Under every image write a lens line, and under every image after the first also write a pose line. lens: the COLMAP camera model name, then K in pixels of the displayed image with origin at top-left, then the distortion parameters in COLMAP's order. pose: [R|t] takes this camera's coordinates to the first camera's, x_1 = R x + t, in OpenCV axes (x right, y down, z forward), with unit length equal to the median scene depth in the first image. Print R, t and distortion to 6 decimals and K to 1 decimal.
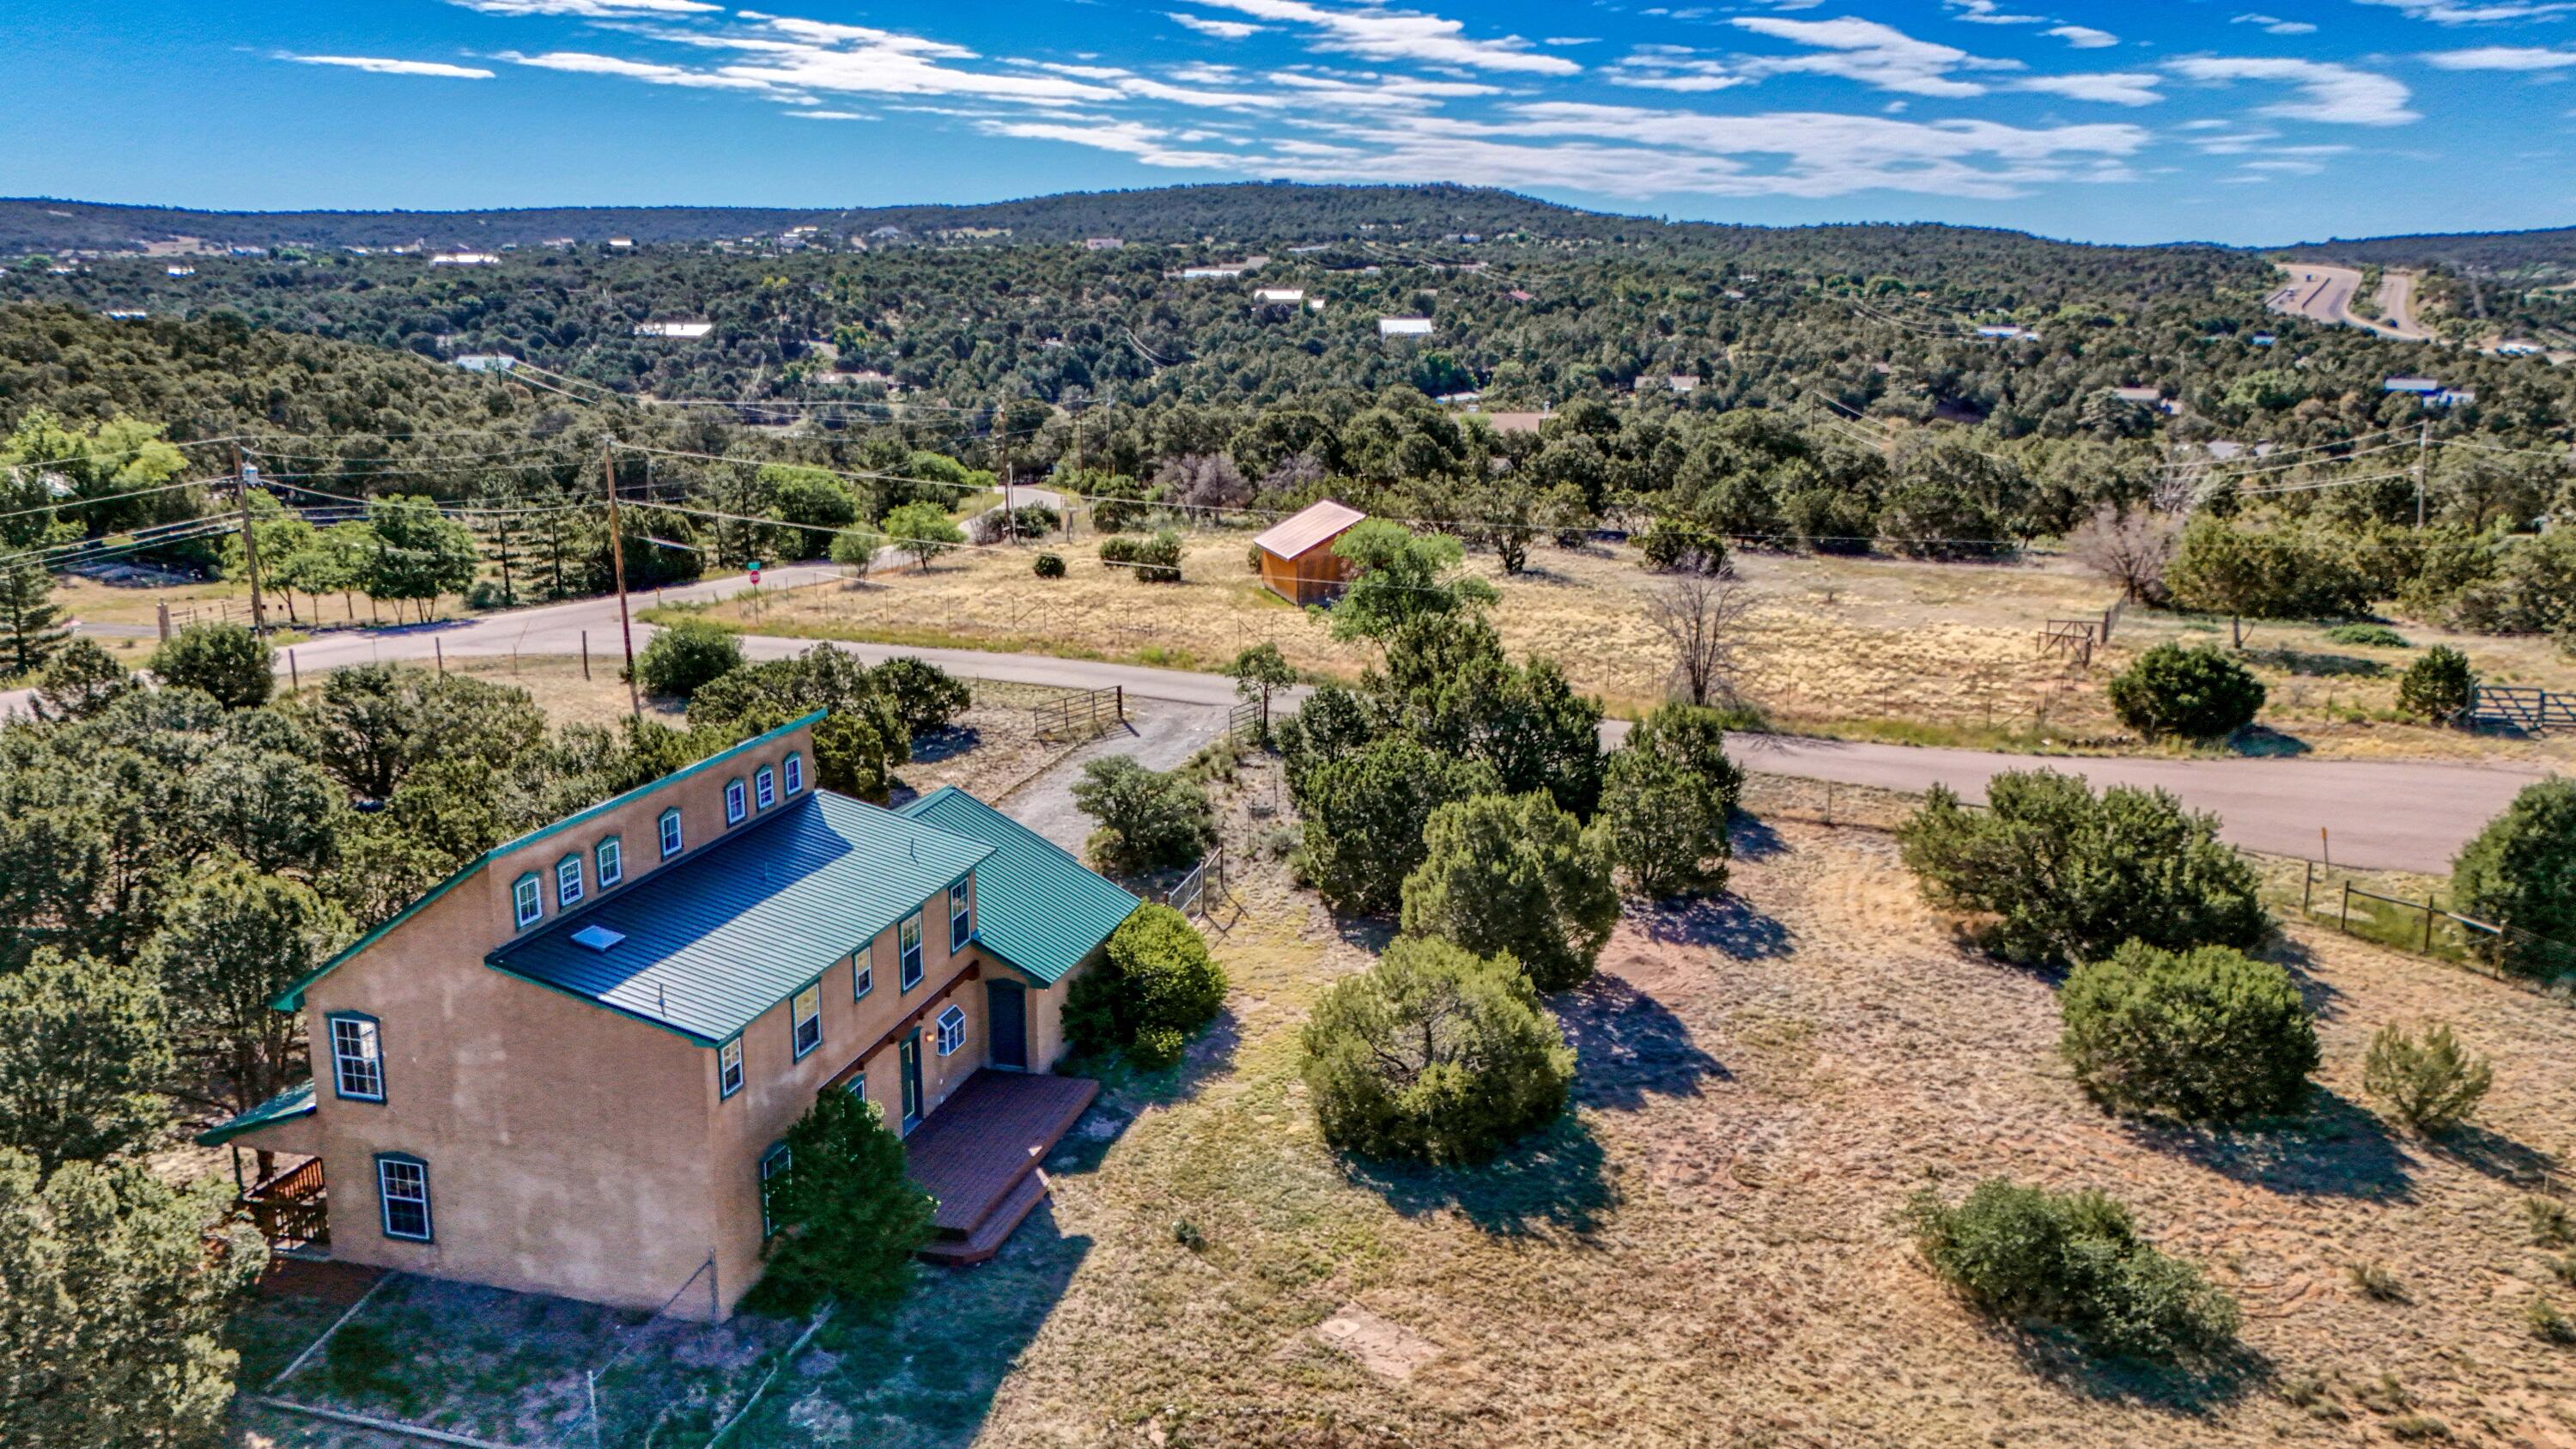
lens RADIAL K [[1901.0, 0, 1295.2], [0, 1901.0, 719.1], [0, 0, 1]] dist [0.066466, -0.053887]
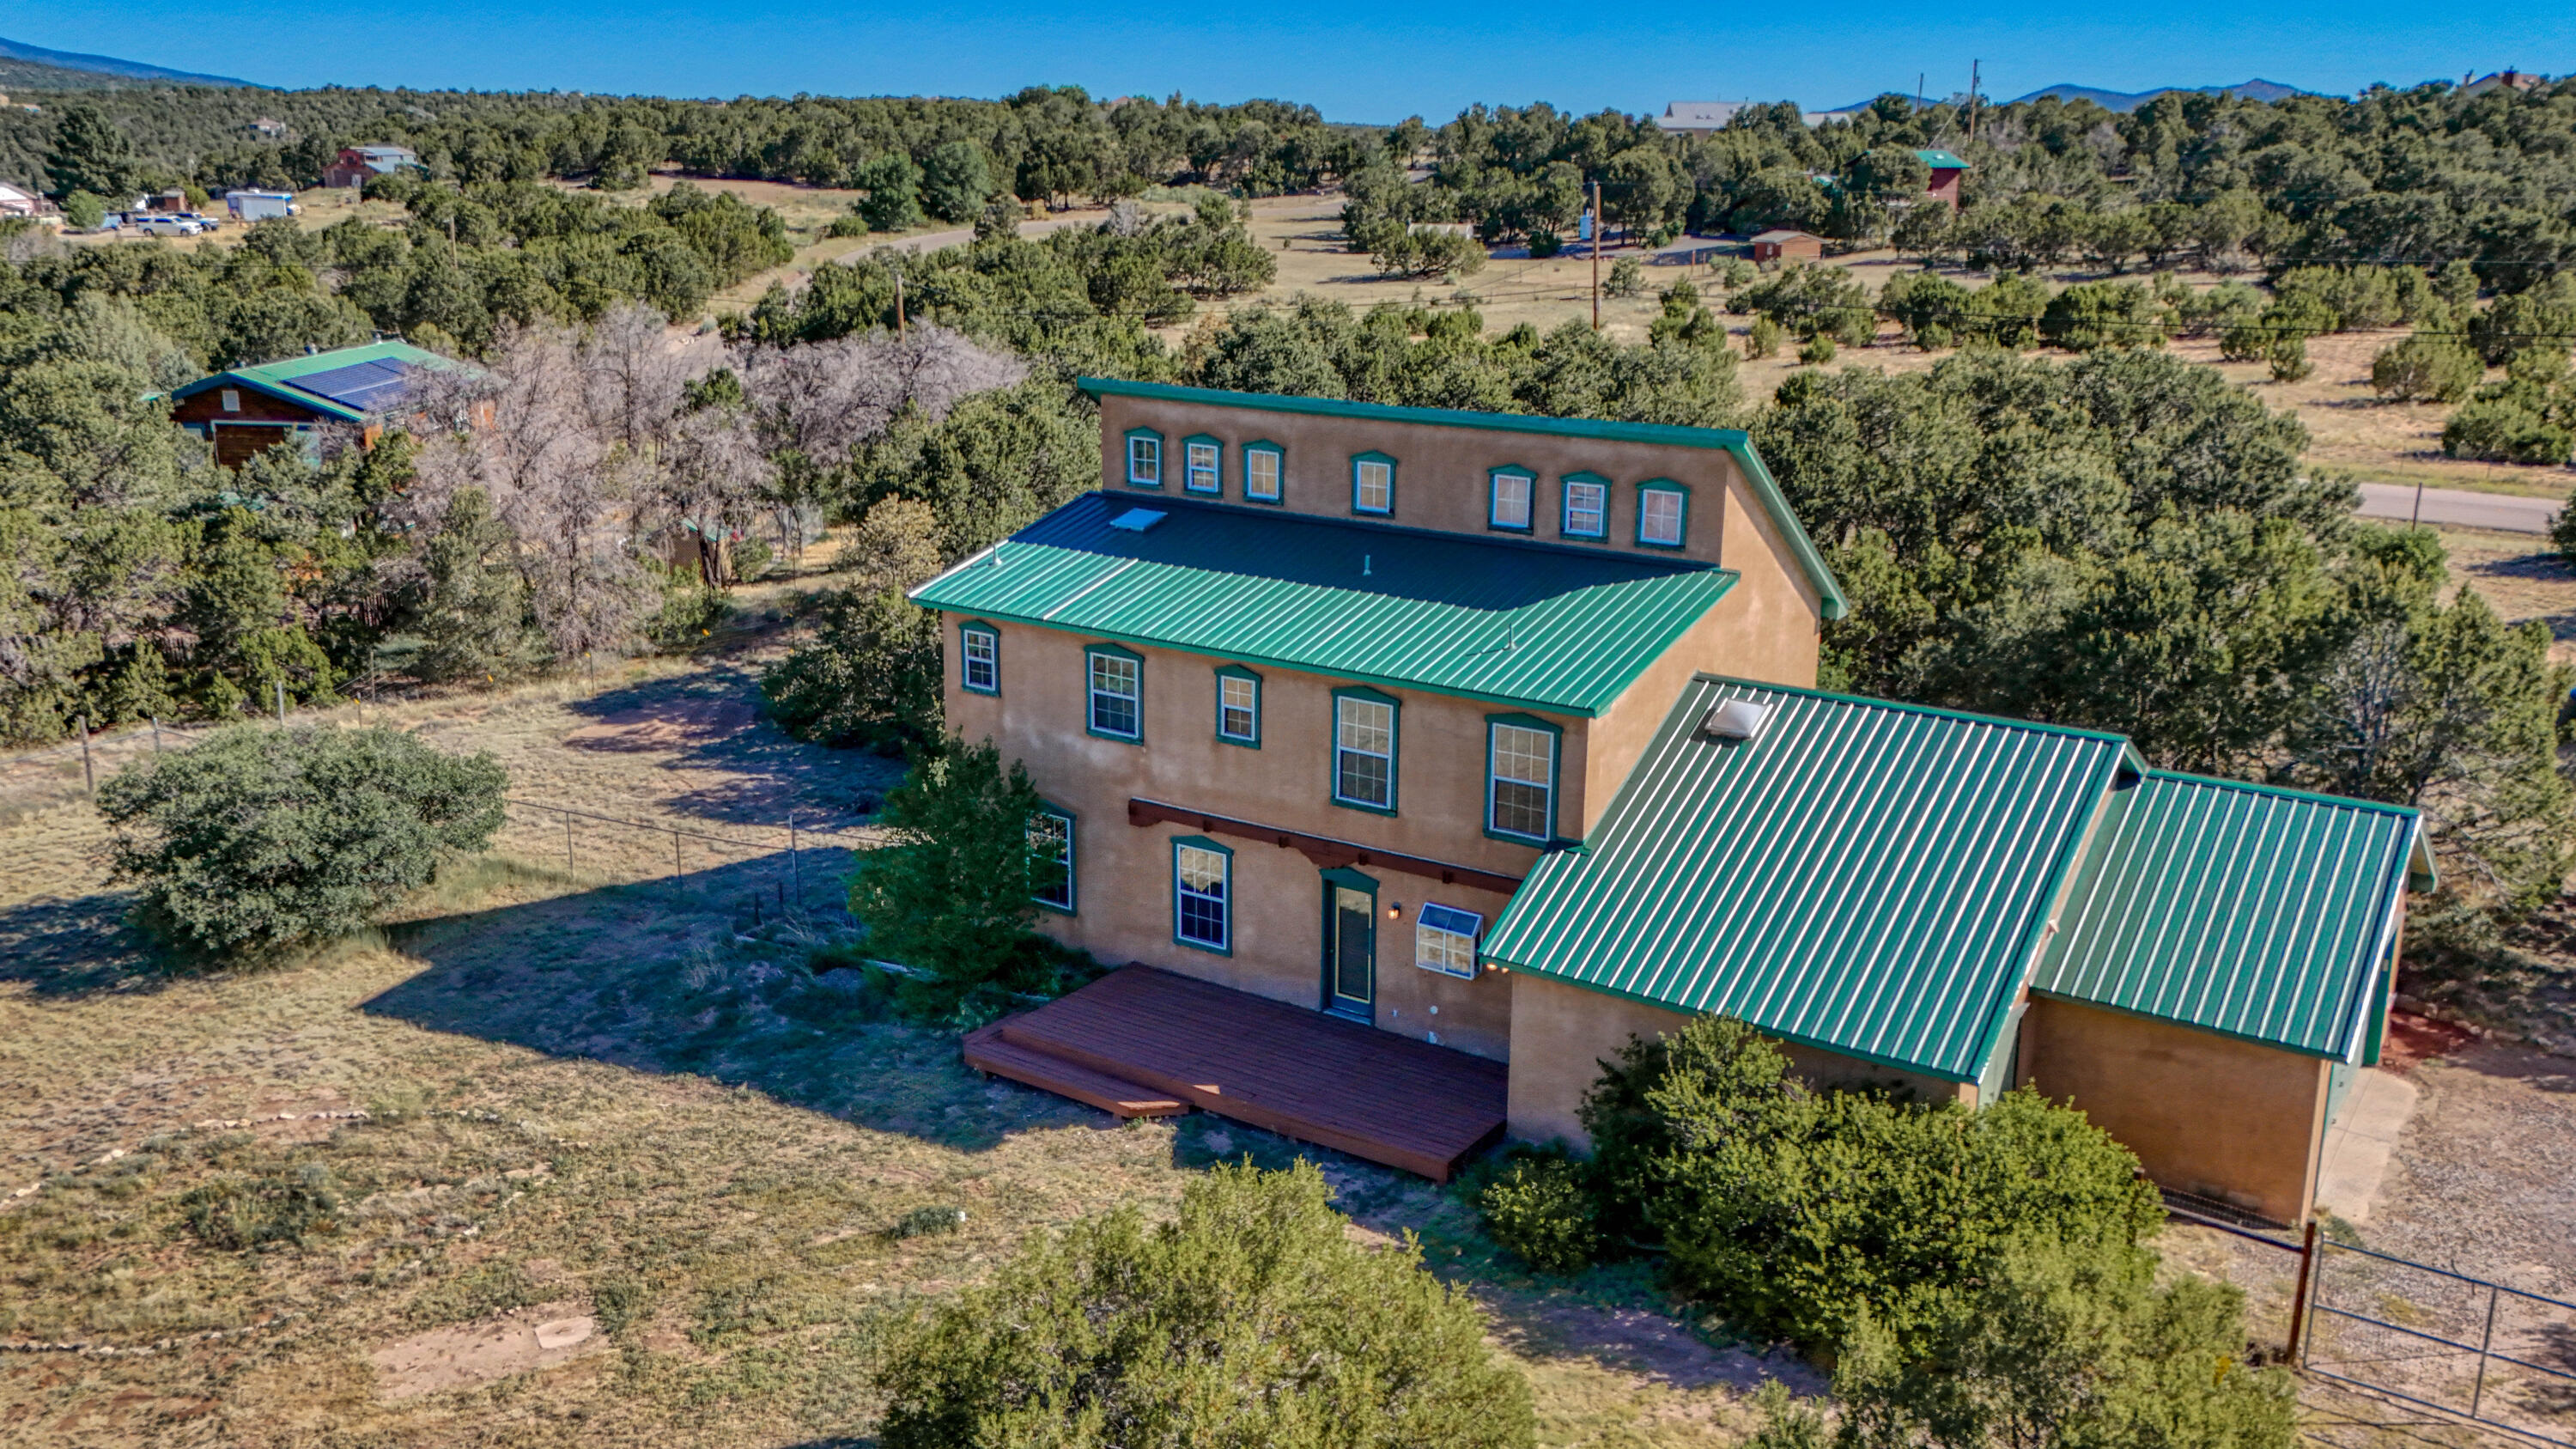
lens RADIAL K [[2130.4, 0, 1293.8], [0, 2130.4, 696.0], [0, 0, 1]] dist [0.070147, -0.050685]
pose [[-0.327172, 0.229735, -0.916614, 0.175943], [-0.224728, 0.923253, 0.311612, -0.043832], [0.917854, 0.307939, -0.250435, 0.440809]]
